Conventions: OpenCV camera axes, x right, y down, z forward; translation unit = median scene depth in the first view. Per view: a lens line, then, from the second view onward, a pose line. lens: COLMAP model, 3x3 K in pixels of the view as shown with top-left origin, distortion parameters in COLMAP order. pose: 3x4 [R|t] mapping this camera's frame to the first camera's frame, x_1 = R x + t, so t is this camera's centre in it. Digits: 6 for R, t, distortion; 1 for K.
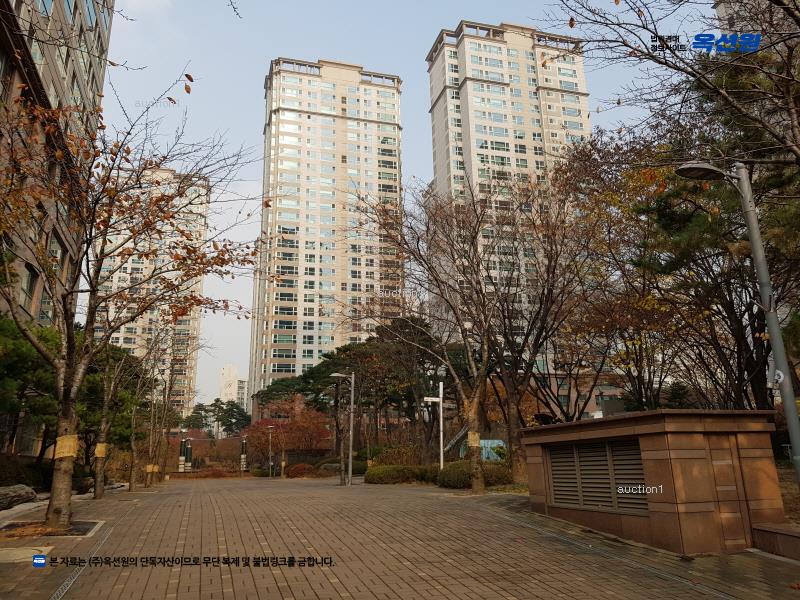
lens RADIAL K [[626.5, 0, 390.6], [0, 626.5, 300.4], [0, 0, 1]] dist [0.089096, -0.115972]
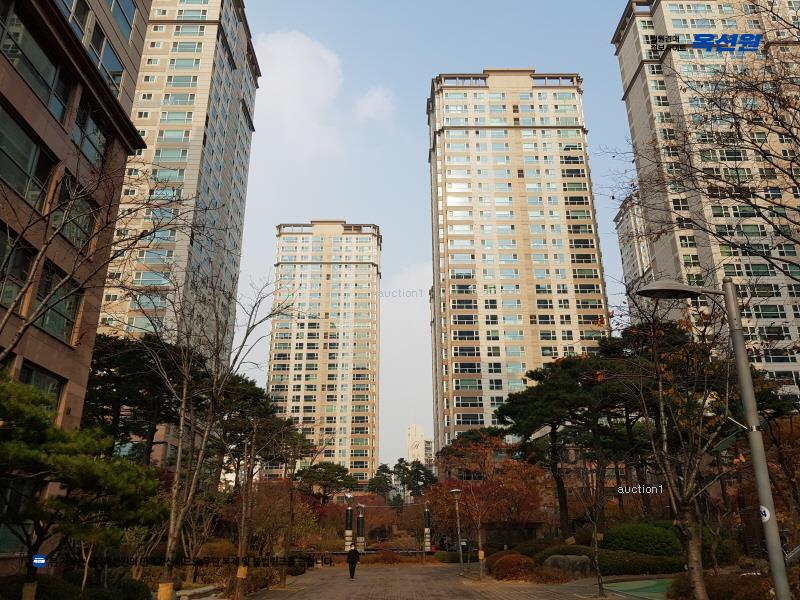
lens RADIAL K [[626.5, 0, 390.6], [0, 626.5, 300.4], [0, 0, 1]] dist [0.089096, -0.115972]
pose [[0.957157, -0.089951, -0.275243, -0.023513], [0.063554, 0.992609, -0.103381, 0.028481], [0.282508, 0.081459, 0.955800, 0.141239]]
